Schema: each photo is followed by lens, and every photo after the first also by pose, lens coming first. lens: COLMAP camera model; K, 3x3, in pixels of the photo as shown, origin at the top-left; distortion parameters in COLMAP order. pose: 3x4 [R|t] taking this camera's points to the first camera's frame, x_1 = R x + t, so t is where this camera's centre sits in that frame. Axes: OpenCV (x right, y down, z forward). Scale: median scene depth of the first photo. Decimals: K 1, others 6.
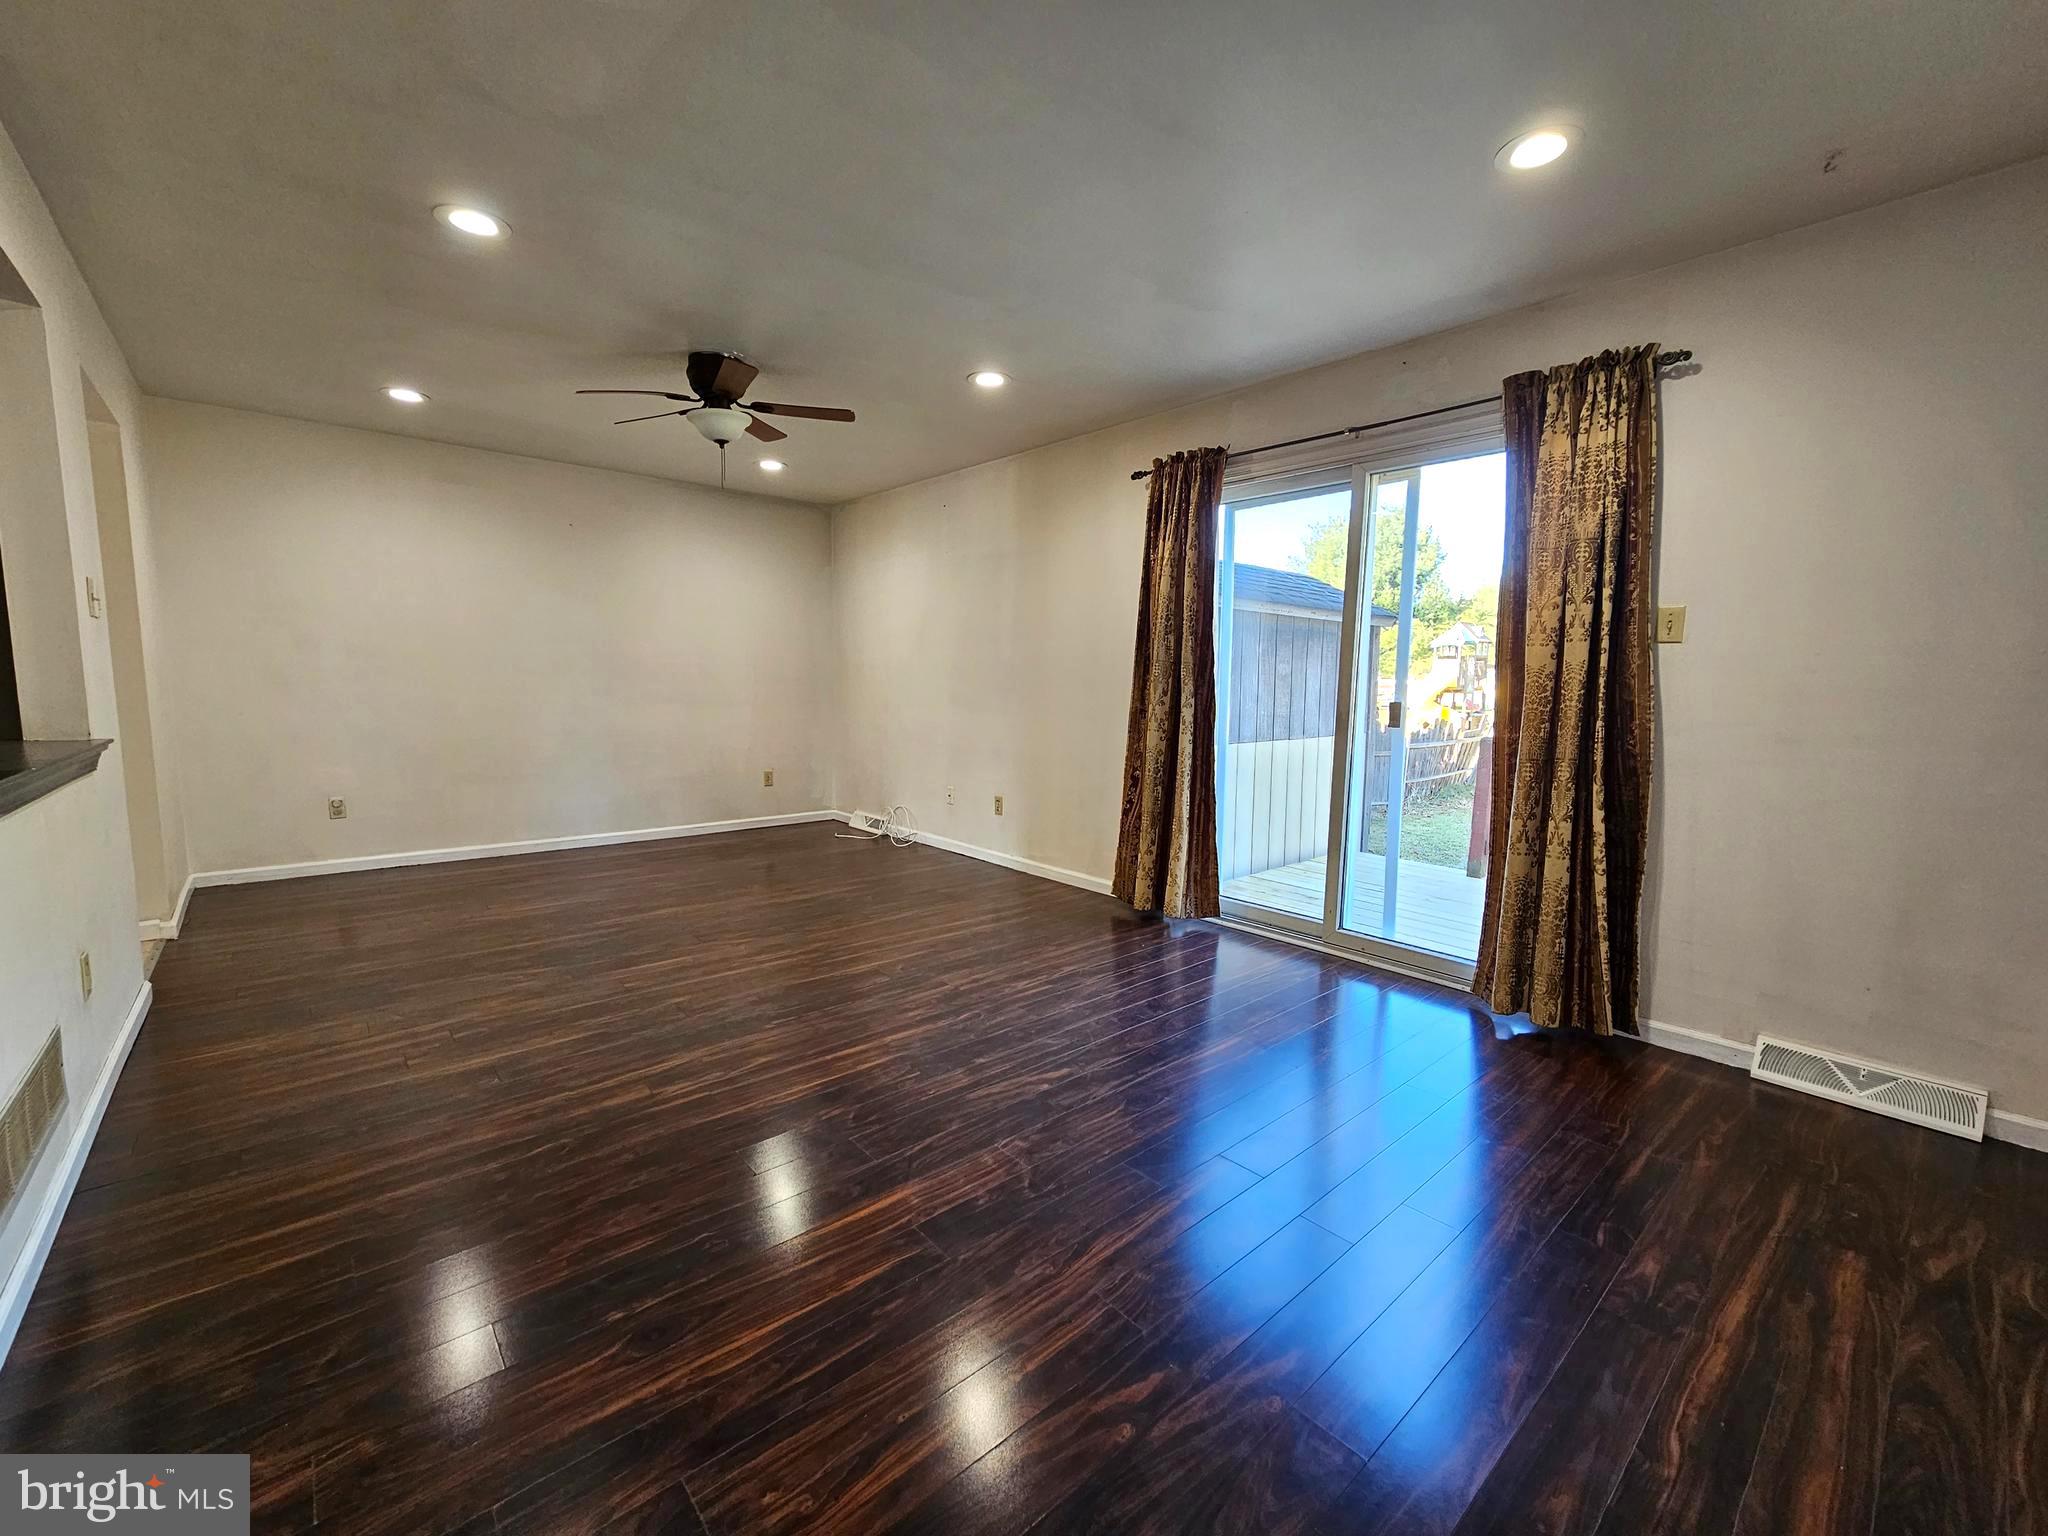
lens RADIAL K [[841.3, 0, 1026.7], [0, 841.3, 768.3], [0, 0, 1]] dist [-0.000199, 0.000550]
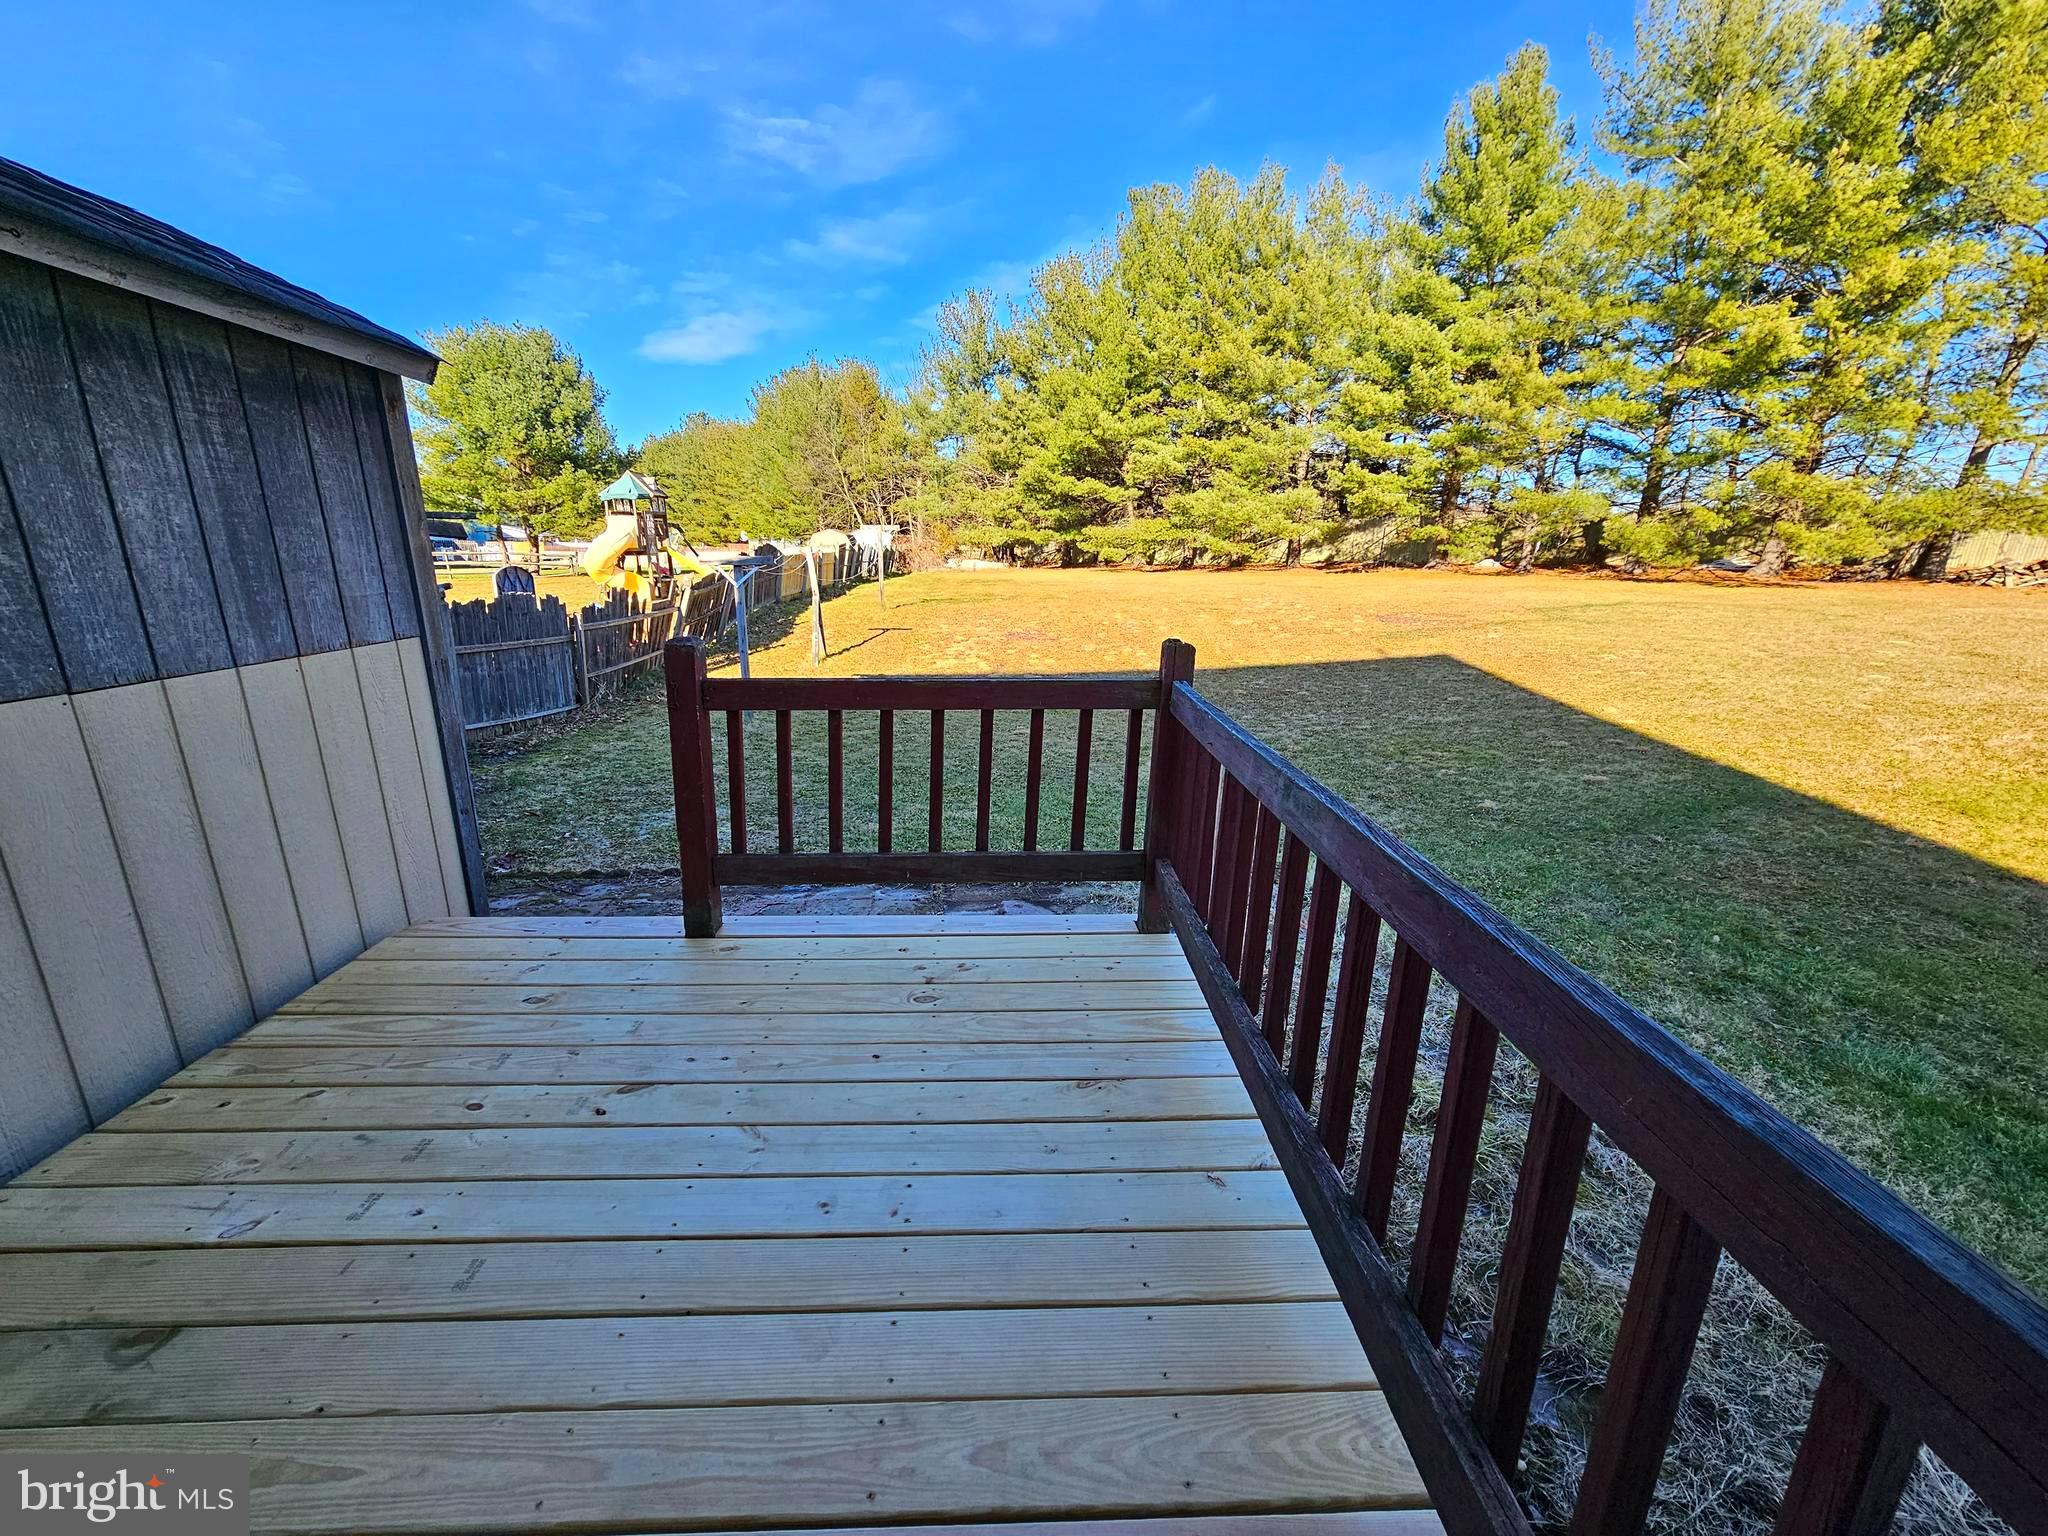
lens RADIAL K [[841.3, 0, 1025.4], [0, 841.3, 770.0], [0, 0, 1]] dist [-0.000199, 0.000550]
pose [[0.633755, -0.201949, 0.746707, 0.062084], [0.081889, 0.977410, 0.194842, -0.007898], [-0.769187, -0.062335, 0.635976, 0.112007]]
